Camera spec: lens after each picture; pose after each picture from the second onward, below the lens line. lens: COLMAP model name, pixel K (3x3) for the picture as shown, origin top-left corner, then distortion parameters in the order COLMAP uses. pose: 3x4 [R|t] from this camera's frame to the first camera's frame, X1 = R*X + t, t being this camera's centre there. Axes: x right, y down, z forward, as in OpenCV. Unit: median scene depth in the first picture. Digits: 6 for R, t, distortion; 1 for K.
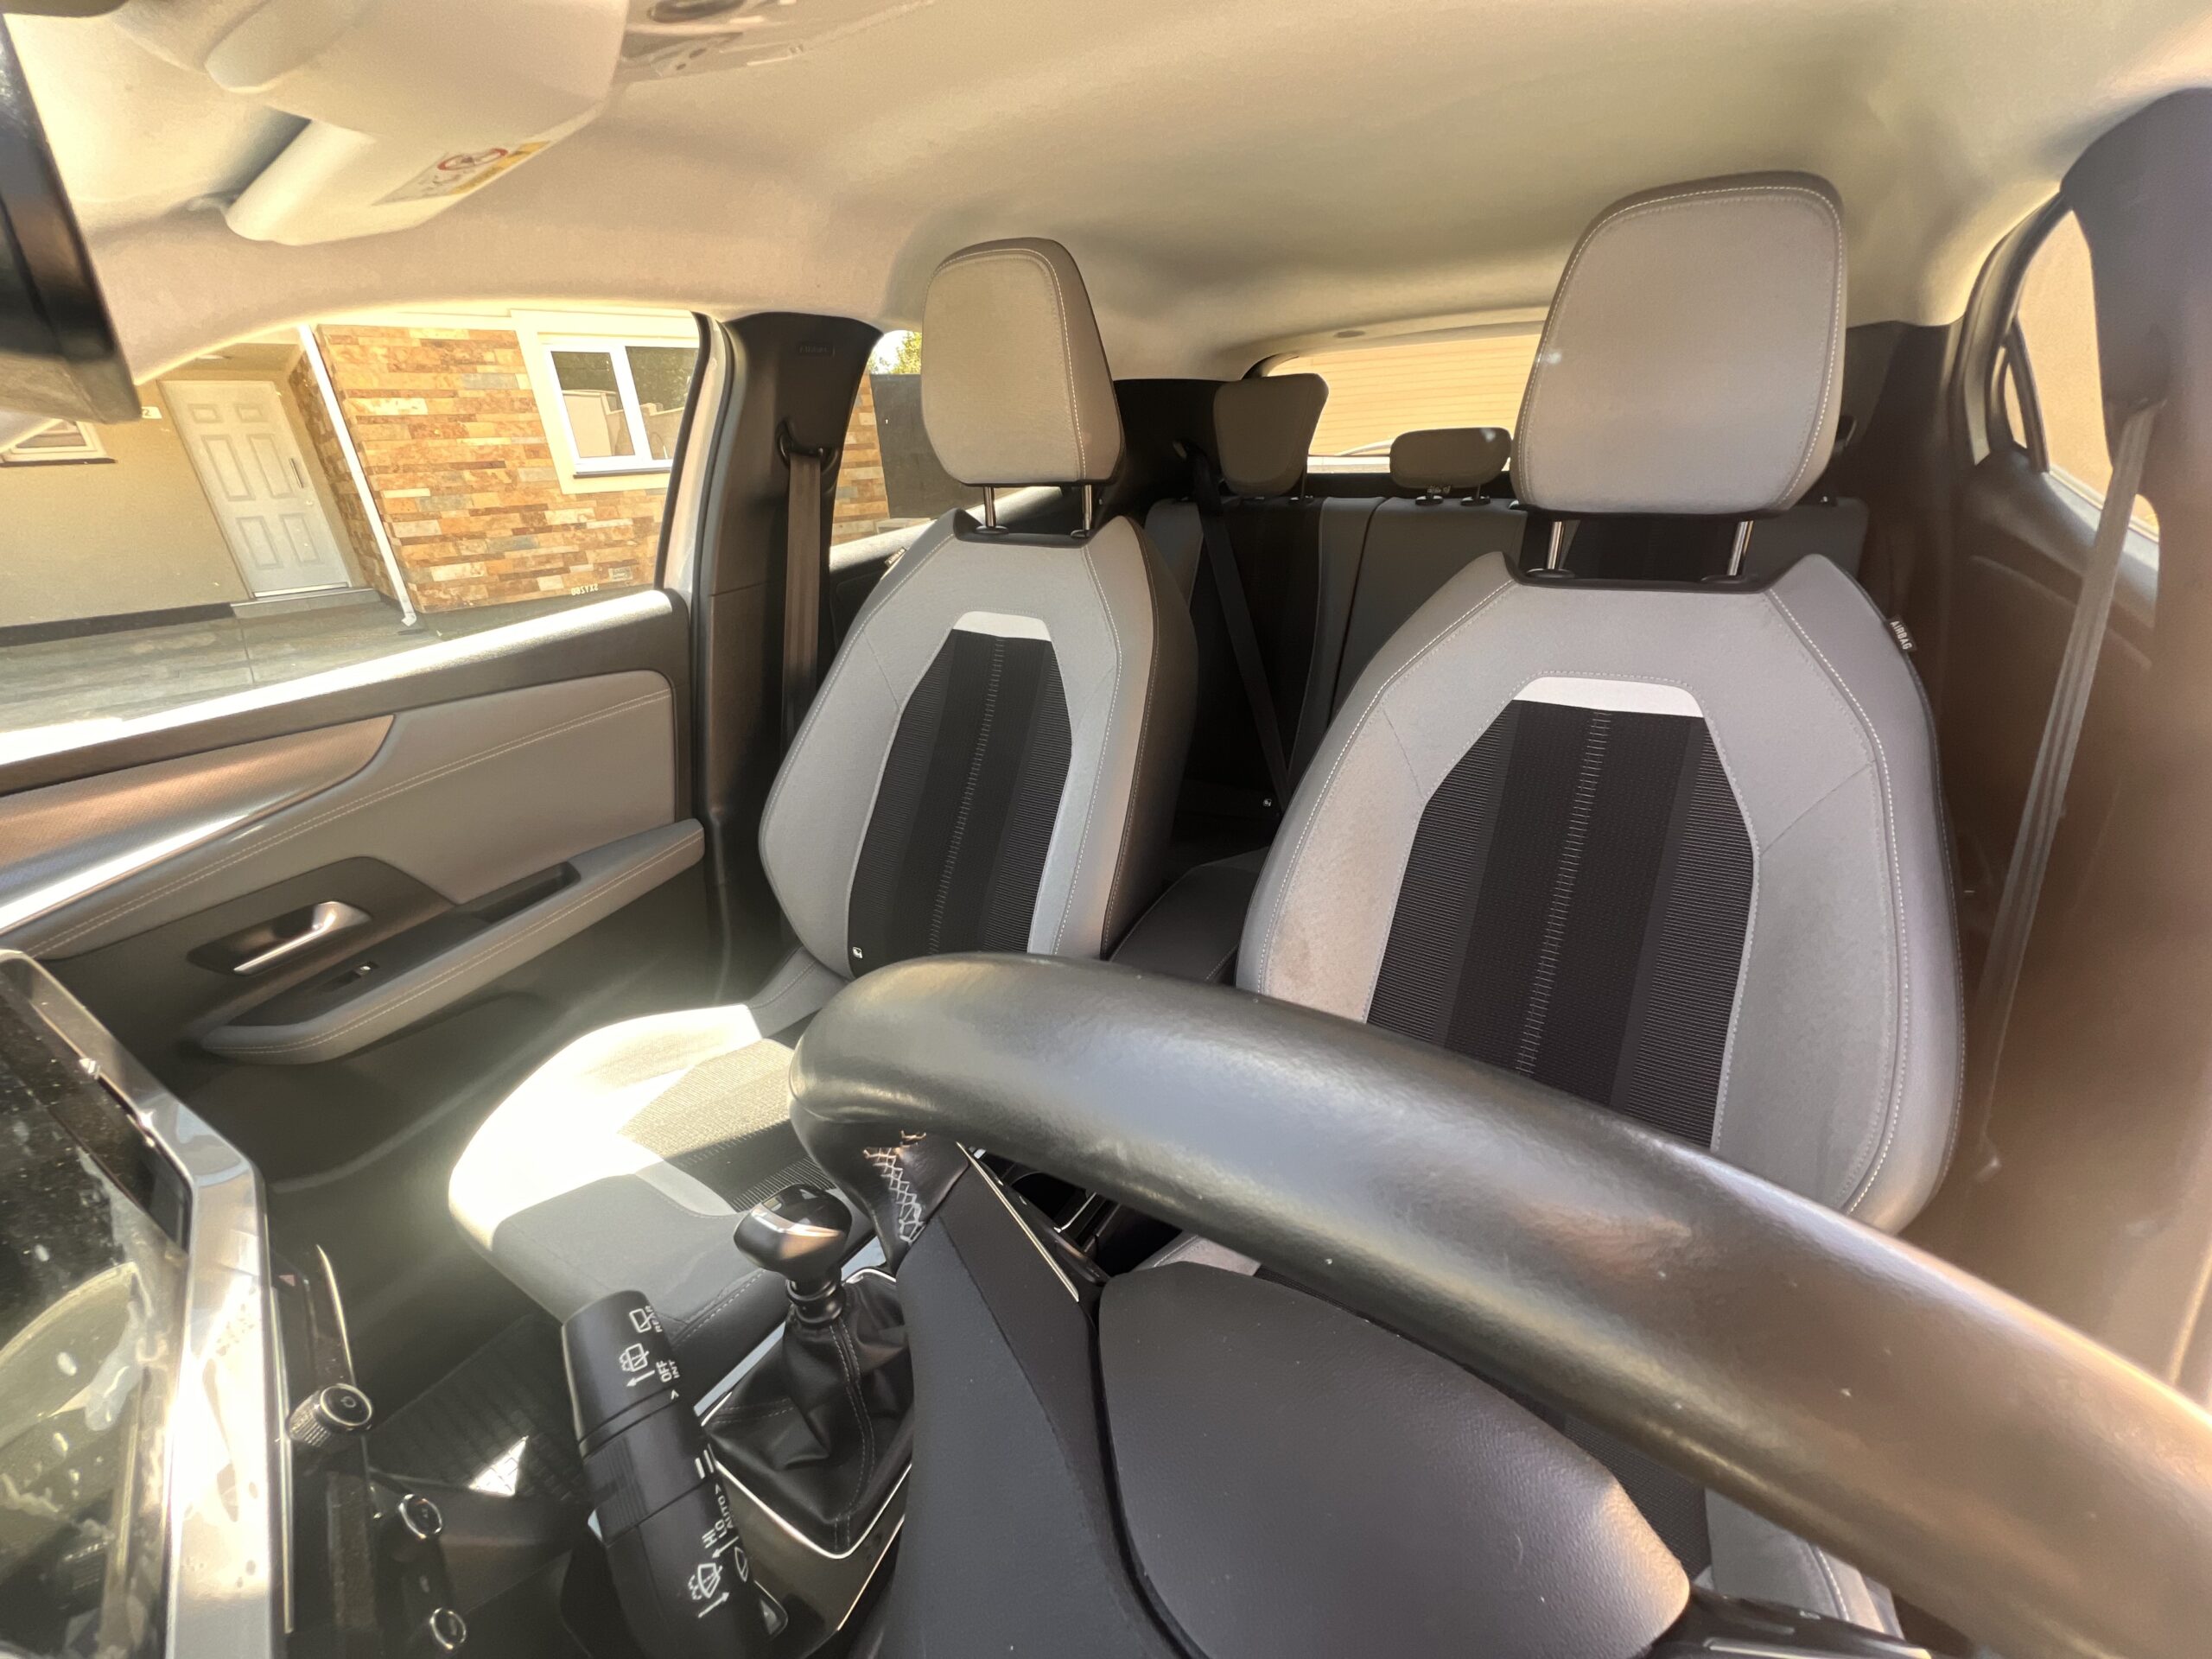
lens RADIAL K [[873.7, 0, 1103.6], [0, 873.7, 821.6], [0, 0, 1]] dist [0.002450, 0.000109]
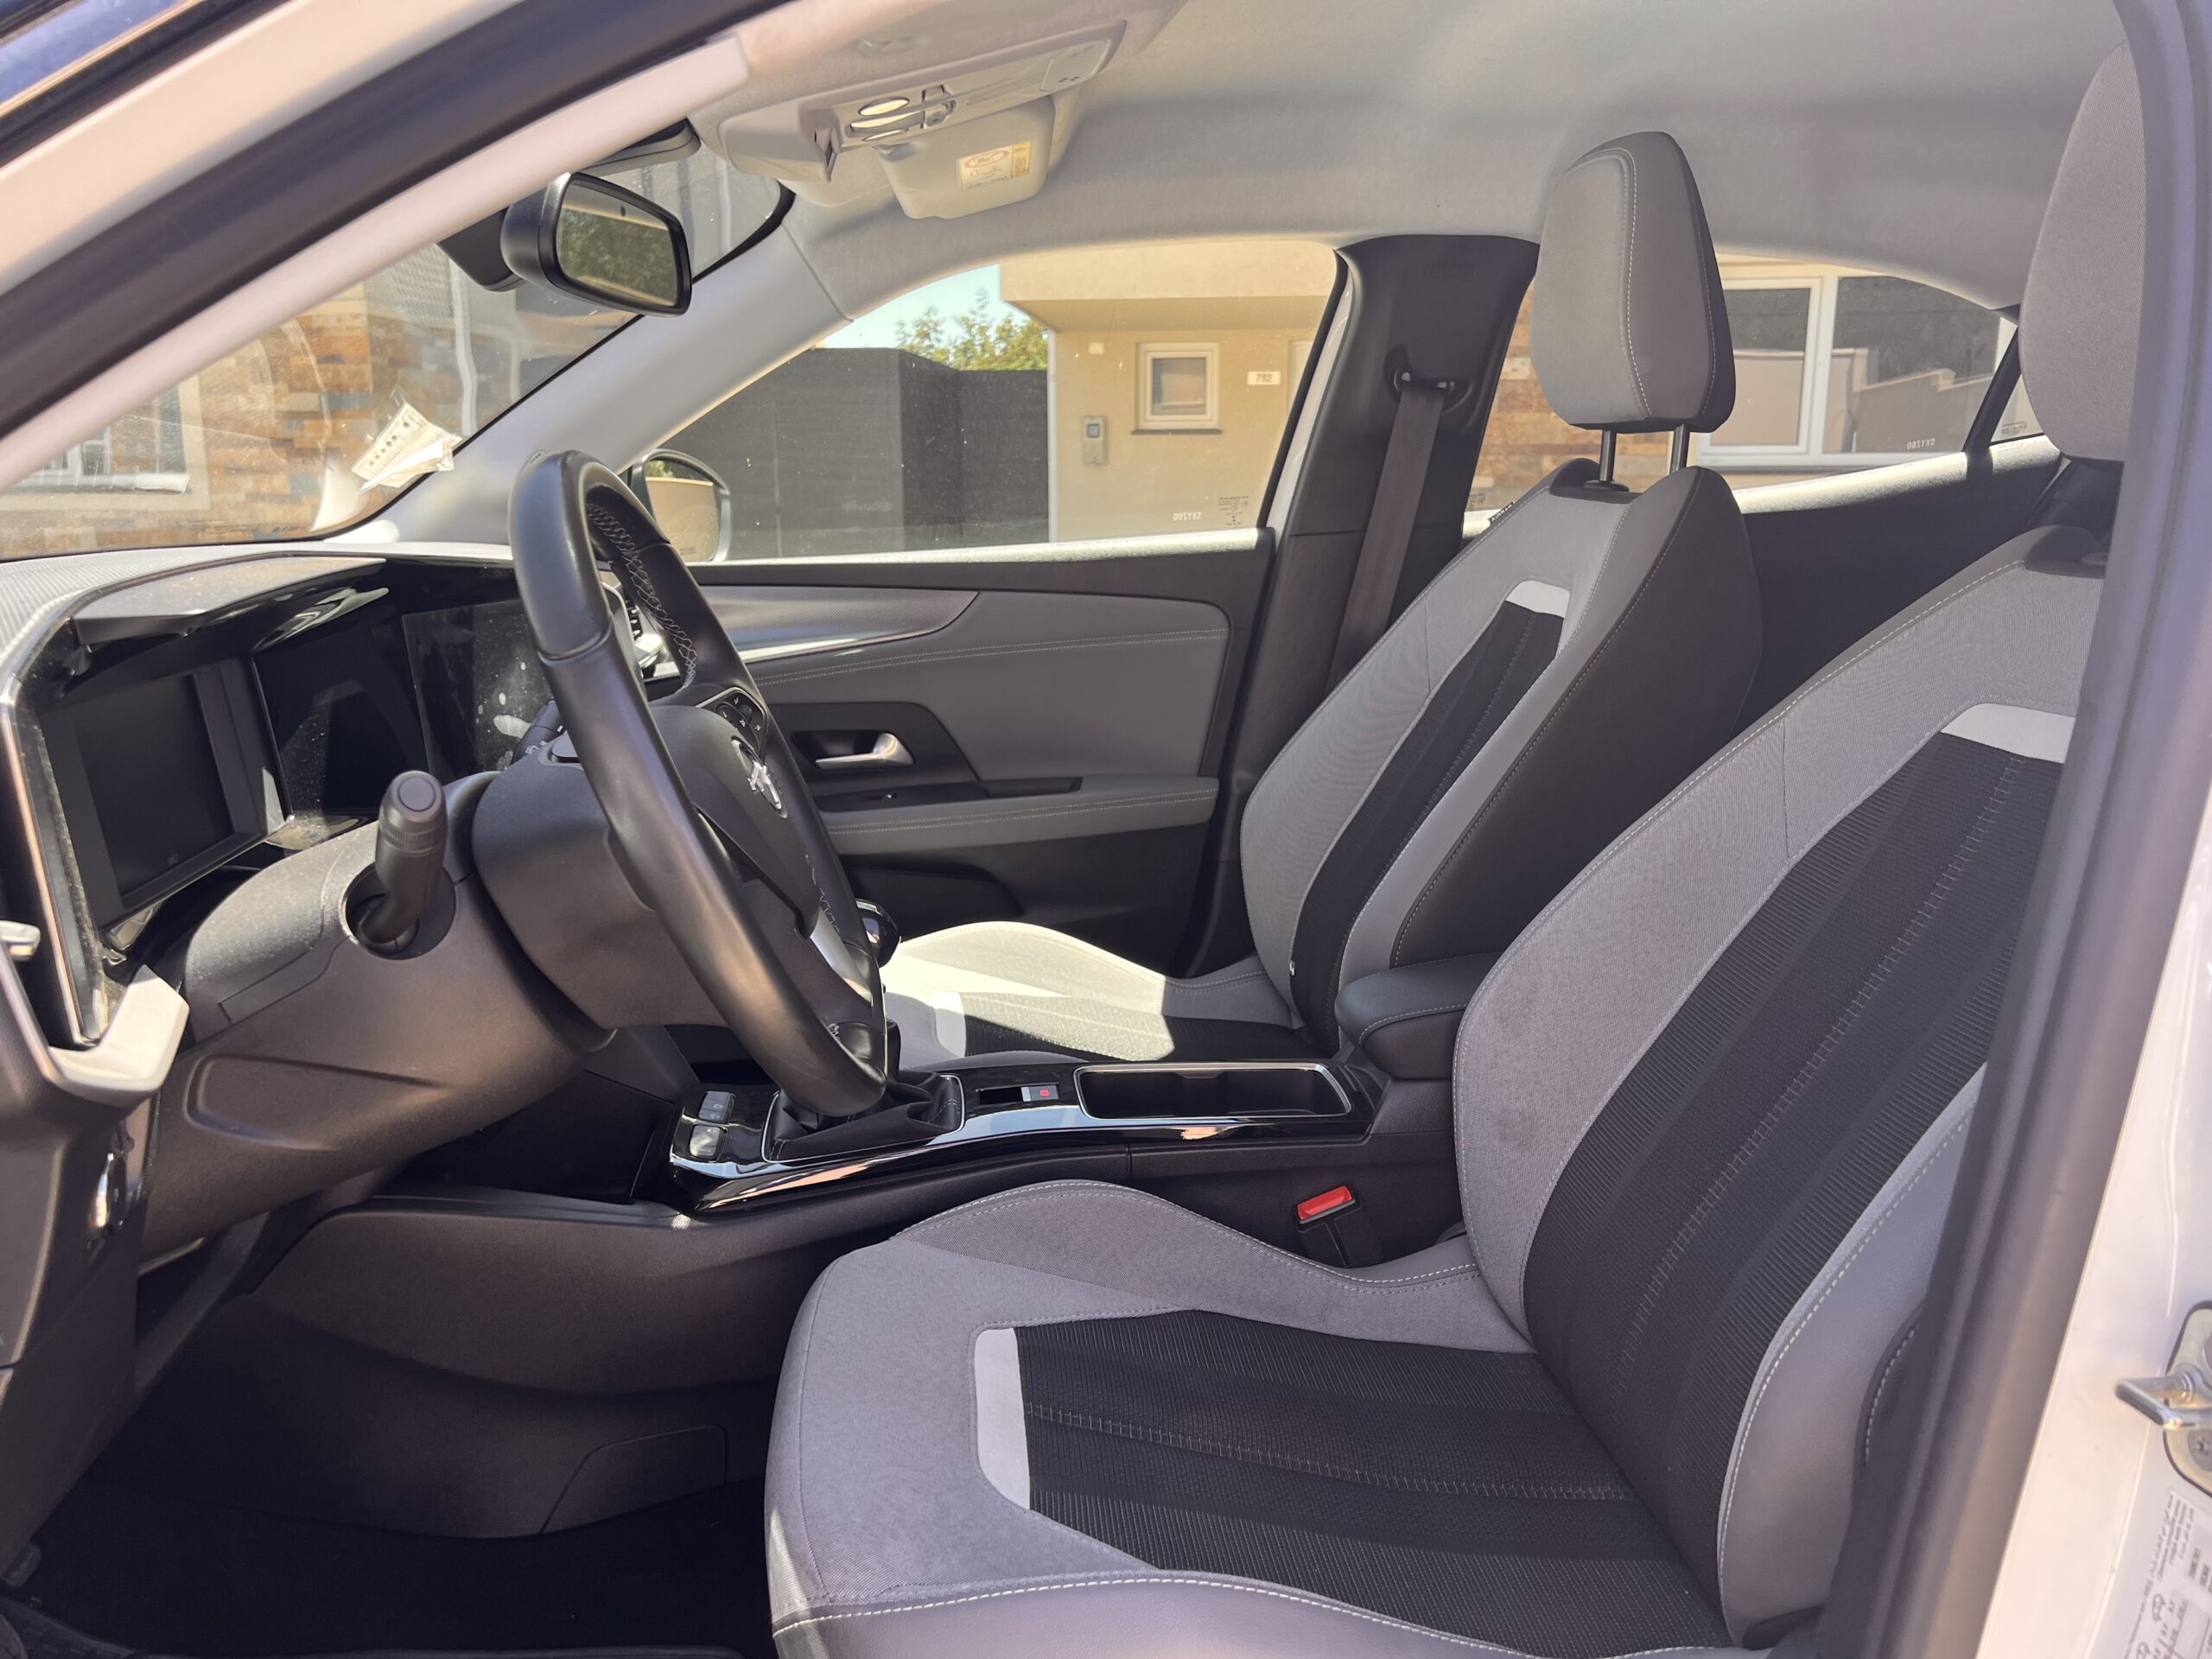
lens RADIAL K [[1655.9, 0, 1105.2], [0, 1655.9, 842.7], [0, 0, 1]] dist [0.050226, -0.063275]
pose [[0.620557, 0.214907, -0.754138, 0.933905], [-0.338937, 0.940747, -0.010816, 0.144047], [0.707129, 0.262317, 0.656627, -0.203300]]
